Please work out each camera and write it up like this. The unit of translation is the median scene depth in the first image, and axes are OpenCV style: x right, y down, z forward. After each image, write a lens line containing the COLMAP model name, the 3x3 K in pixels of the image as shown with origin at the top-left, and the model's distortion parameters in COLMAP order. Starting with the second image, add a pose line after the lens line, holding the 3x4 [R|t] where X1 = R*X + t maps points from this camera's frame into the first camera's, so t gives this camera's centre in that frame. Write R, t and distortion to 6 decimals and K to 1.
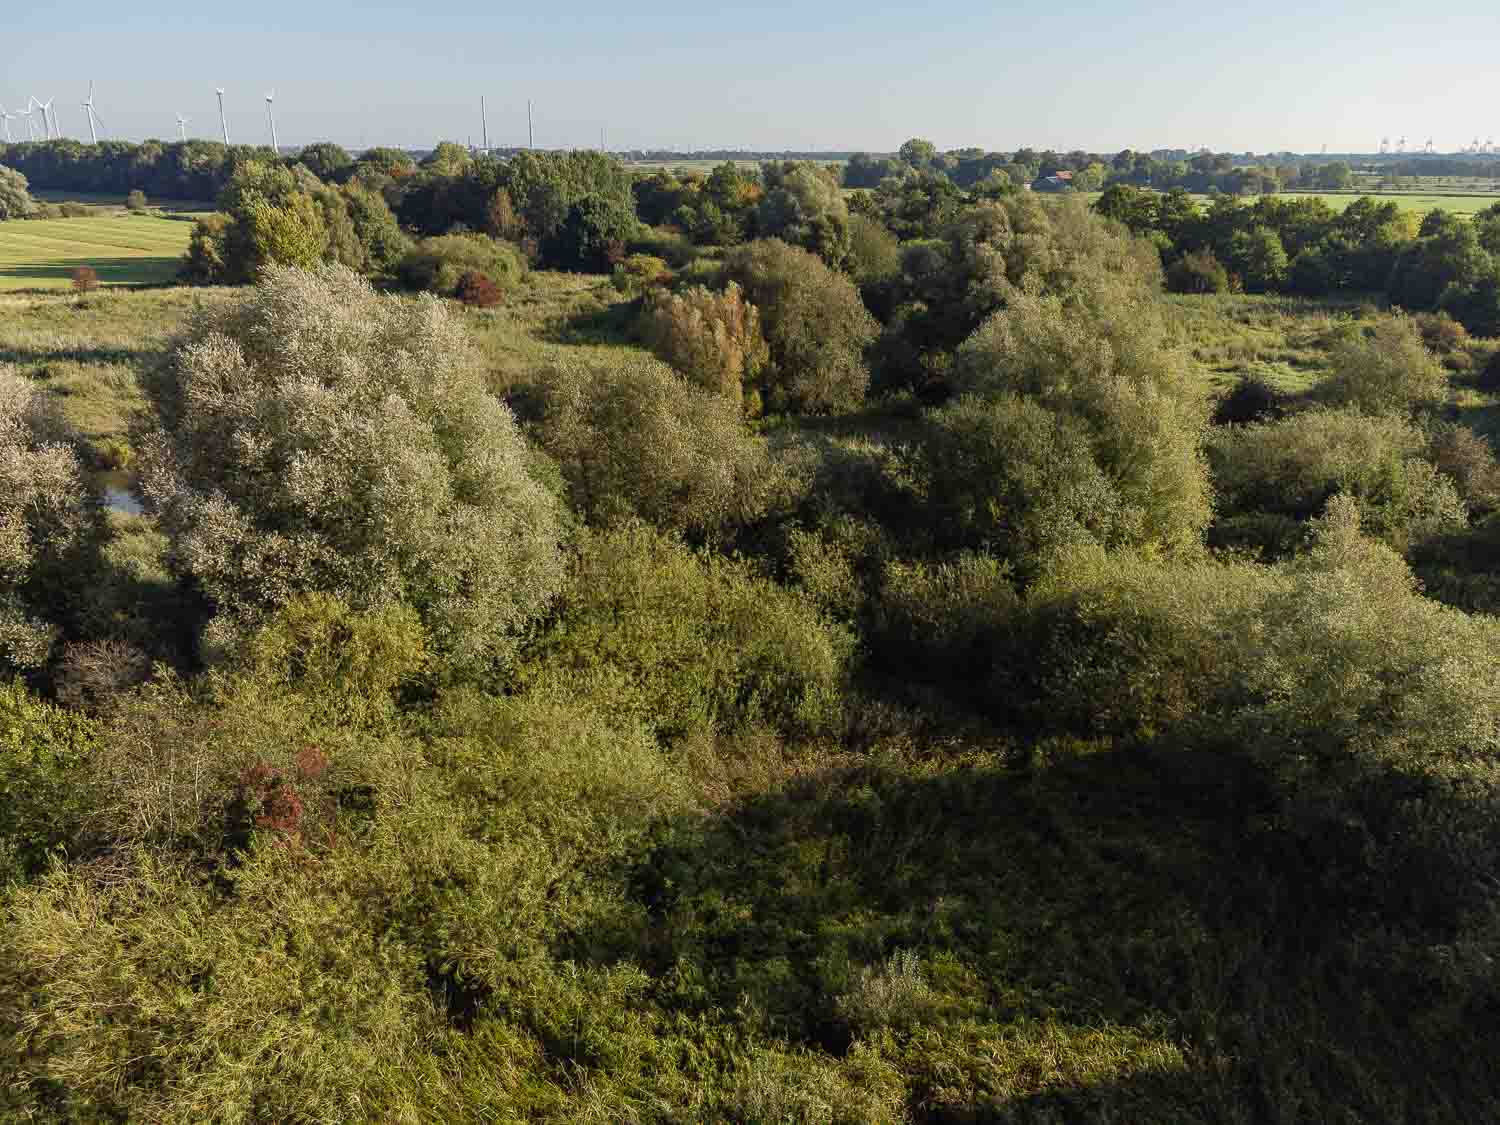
lens RADIAL K [[1118.8, 0, 746.3], [0, 1118.8, 566.5], [0, 0, 1]] dist [0.011835, 0.010979]
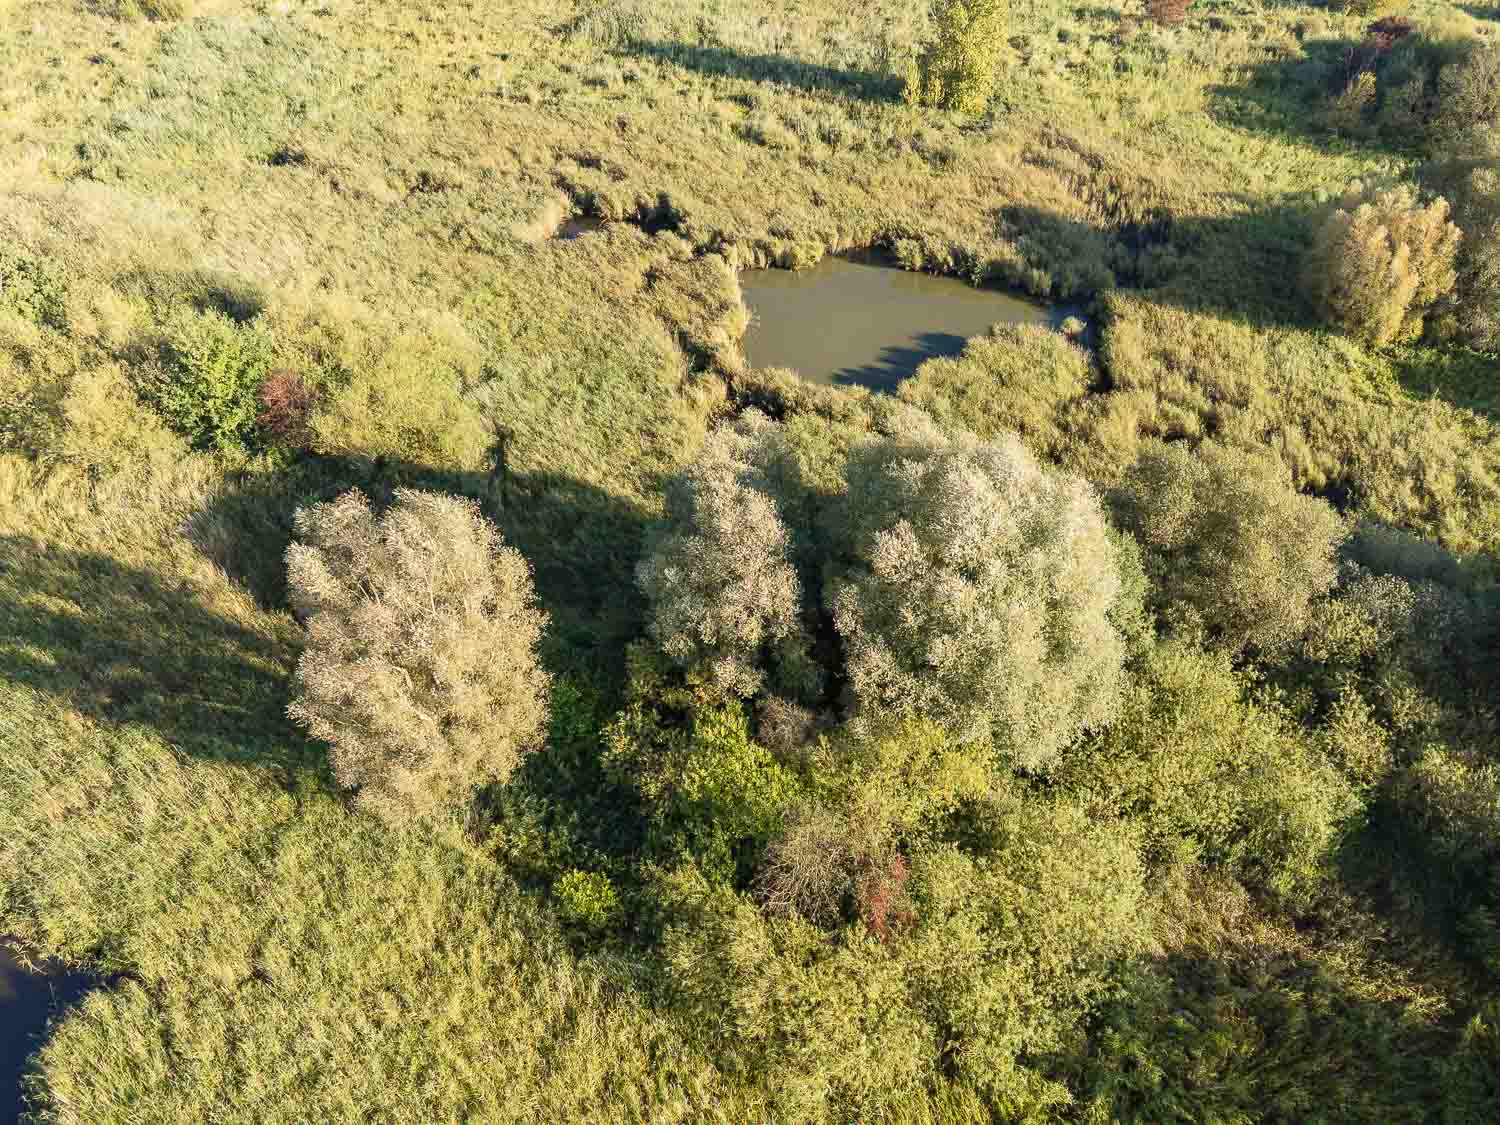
lens RADIAL K [[1118.8, 0, 747.7], [0, 1118.8, 563.5], [0, 0, 1]] dist [0.011835, 0.010979]
pose [[0.858423, 0.347818, -0.377005, -0.134609], [-0.179857, 0.892422, 0.413805, -0.765065], [0.480376, -0.287413, 0.828633, -0.225504]]
